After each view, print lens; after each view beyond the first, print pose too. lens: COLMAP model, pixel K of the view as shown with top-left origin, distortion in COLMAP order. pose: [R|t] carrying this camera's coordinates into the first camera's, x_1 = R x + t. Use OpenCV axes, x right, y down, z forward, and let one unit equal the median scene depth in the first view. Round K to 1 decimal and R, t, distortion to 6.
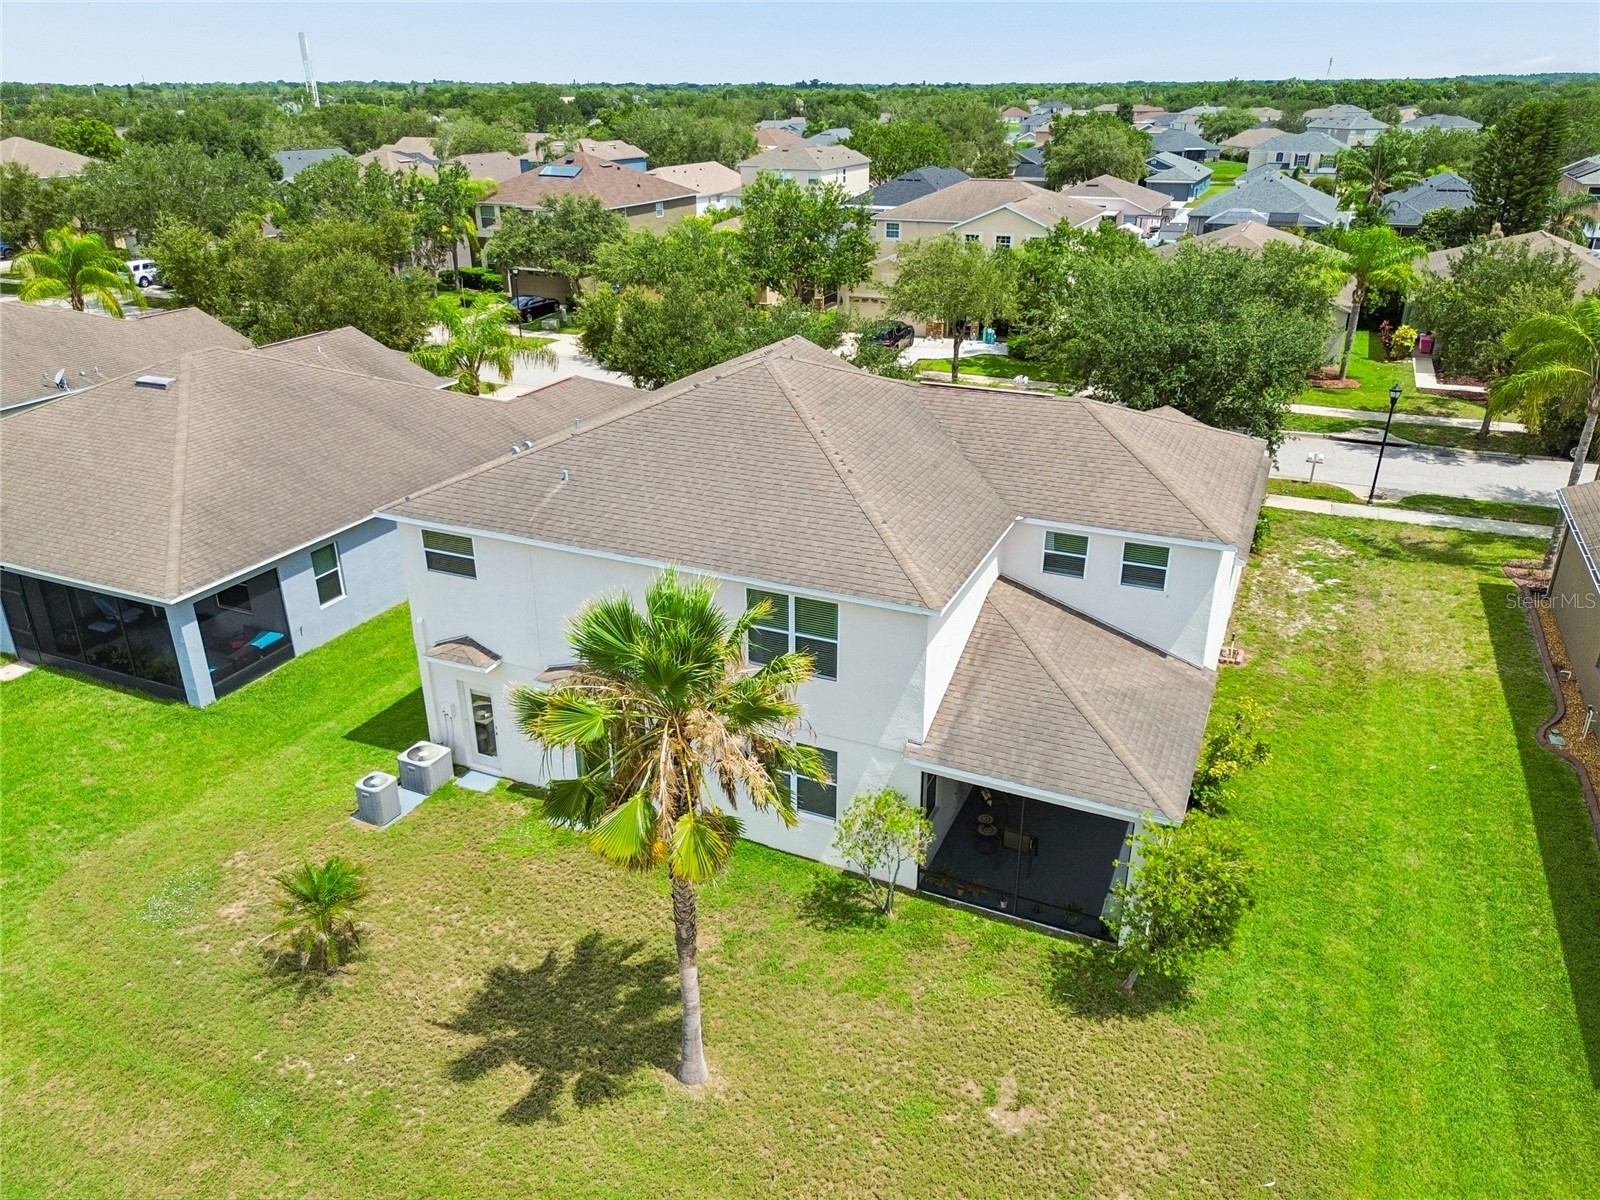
lens RADIAL K [[1142.5, 0, 806.7], [0, 1142.5, 587.0], [0, 0, 1]] dist [0.068195, -0.062028]
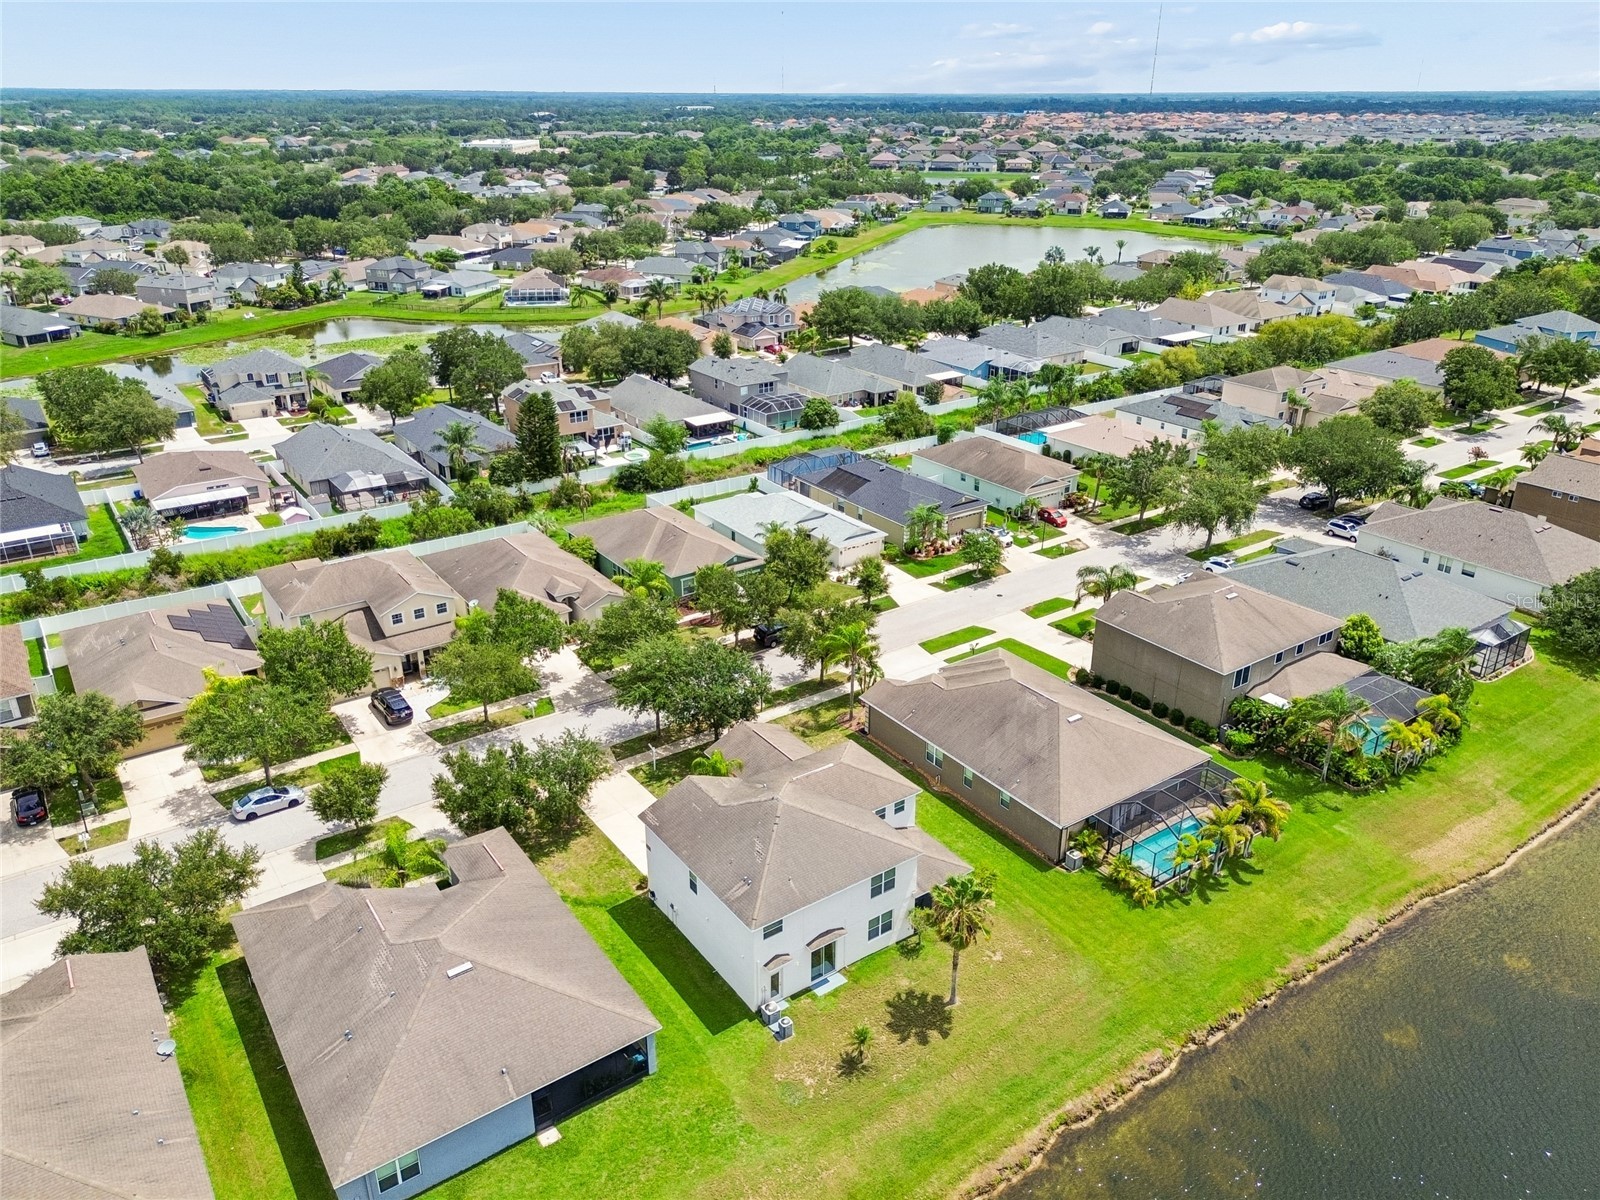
lens RADIAL K [[1131.8, 0, 803.6], [0, 1131.8, 607.9], [0, 0, 1]] dist [0.080345, -0.086506]
pose [[0.512134, -0.347535, 0.785454, -1.604329], [0.339442, 0.921933, 0.186597, -0.908794], [-0.788985, 0.171054, 0.590122, -0.566425]]
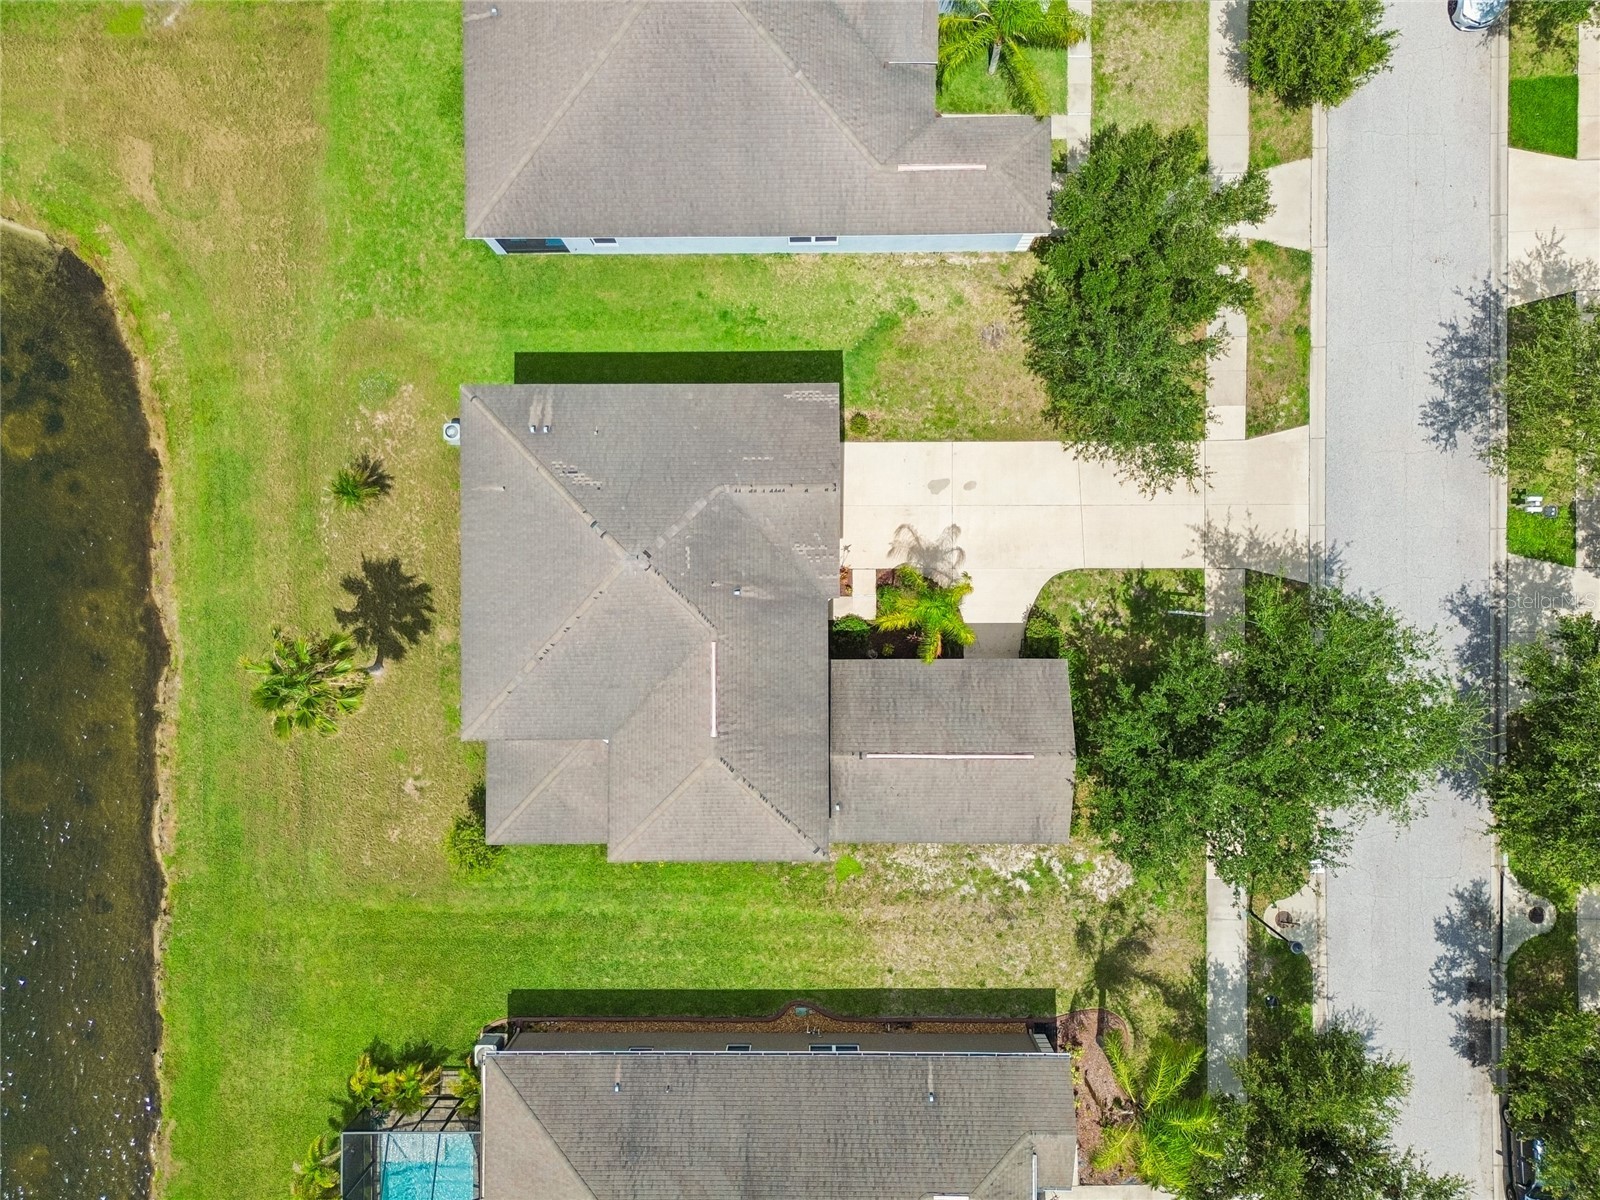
lens RADIAL K [[1131.8, 0, 803.6], [0, 1131.8, 607.9], [0, 0, 1]] dist [0.080345, -0.086506]
pose [[0.407929, 0.913014, 0.000734, 0.093456], [-0.356235, 0.158423, 0.920869, -1.318426], [0.840649, -0.375910, 0.389873, 0.502332]]
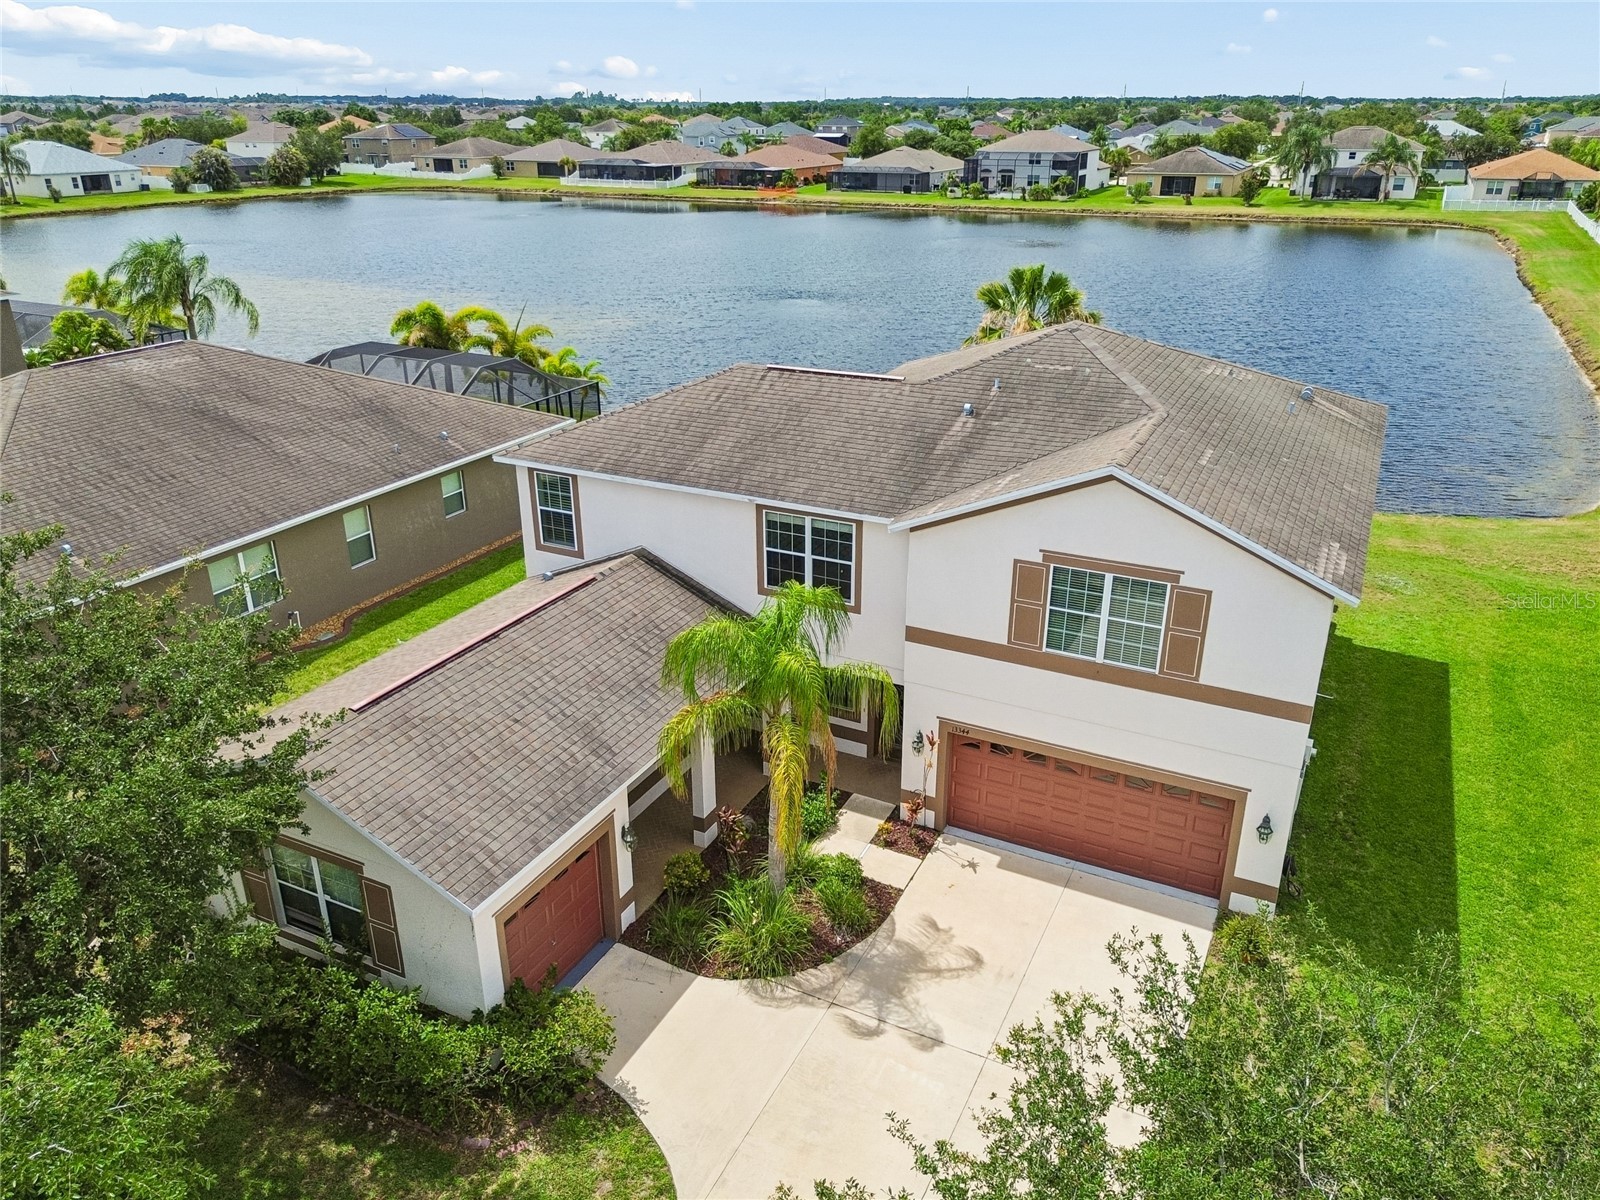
lens RADIAL K [[1131.8, 0, 803.6], [0, 1131.8, 607.9], [0, 0, 1]] dist [0.080345, -0.086506]
pose [[-0.998756, -0.016080, 0.047199, 0.117558], [0.023656, 0.680468, 0.732396, -0.605472], [-0.043895, 0.732601, -0.679241, 1.507313]]
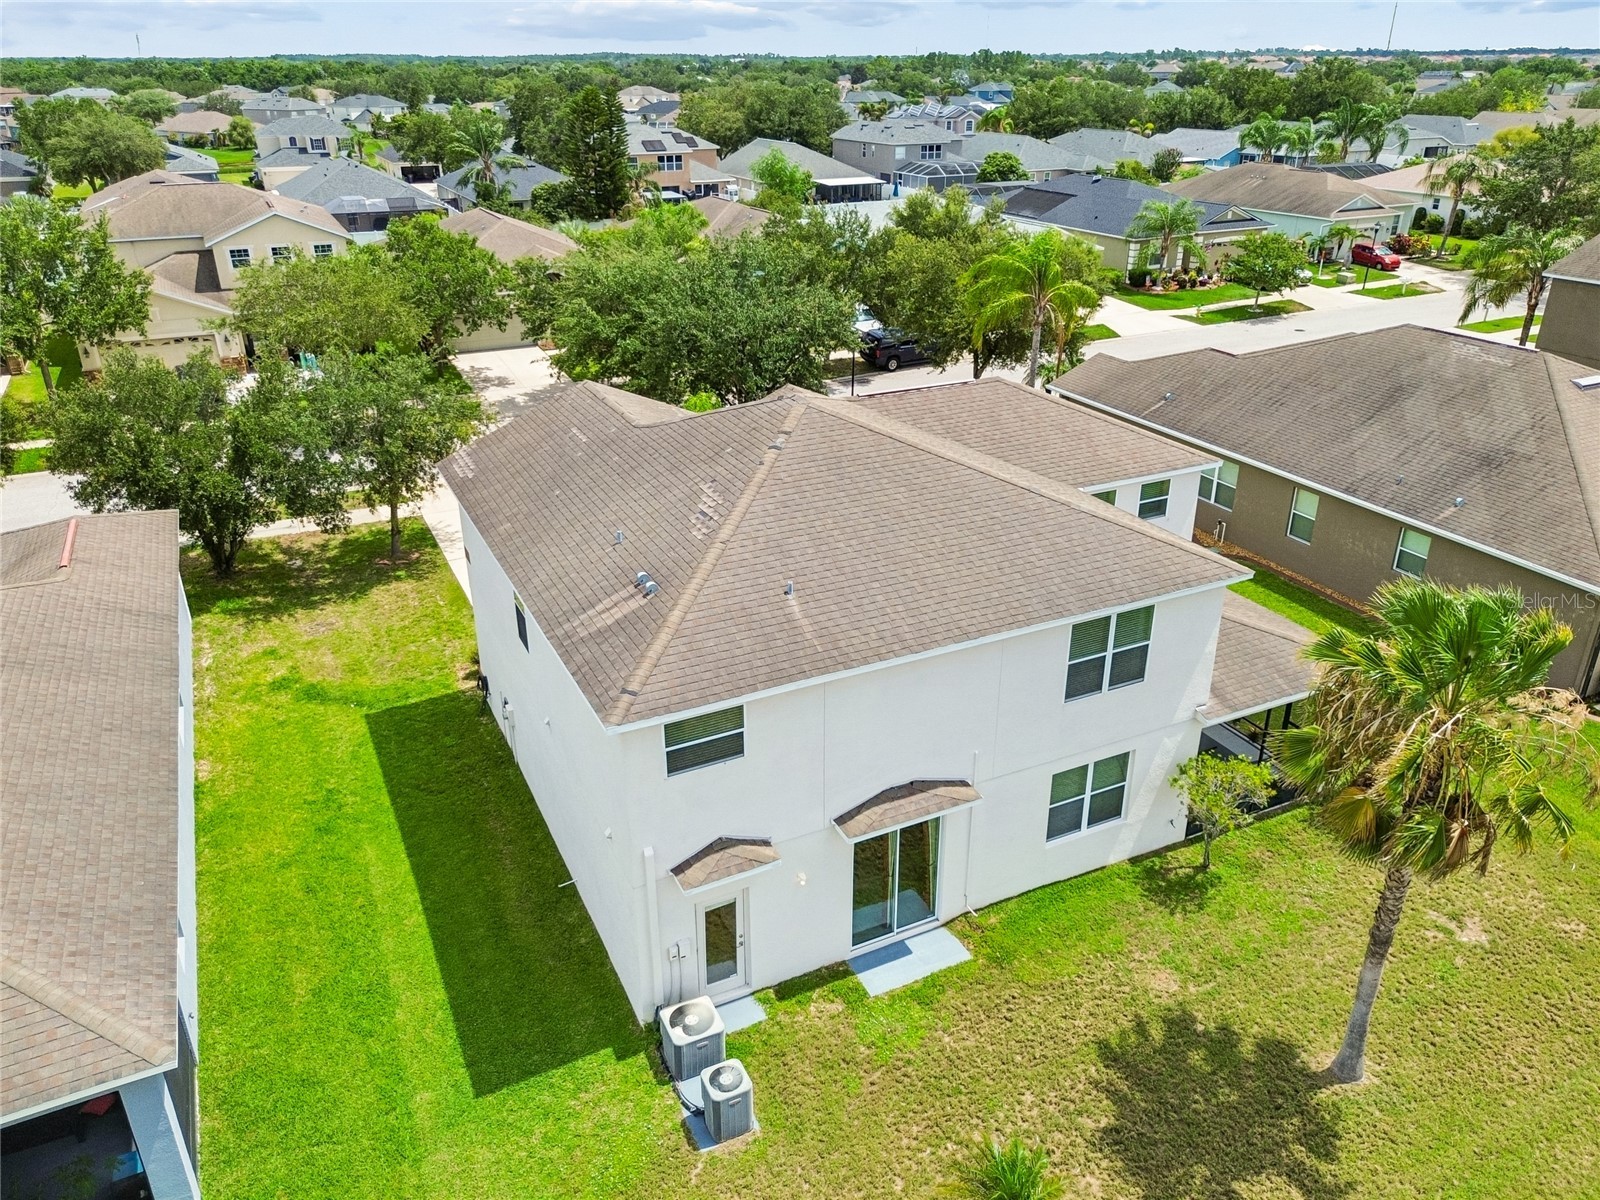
lens RADIAL K [[1142.5, 0, 806.7], [0, 1142.5, 587.0], [0, 0, 1]] dist [0.068195, -0.062028]
pose [[0.640246, -0.318987, 0.698808, -0.576724], [0.308158, 0.939952, 0.146729, -0.160152], [-0.703650, 0.121401, 0.700099, 0.331690]]
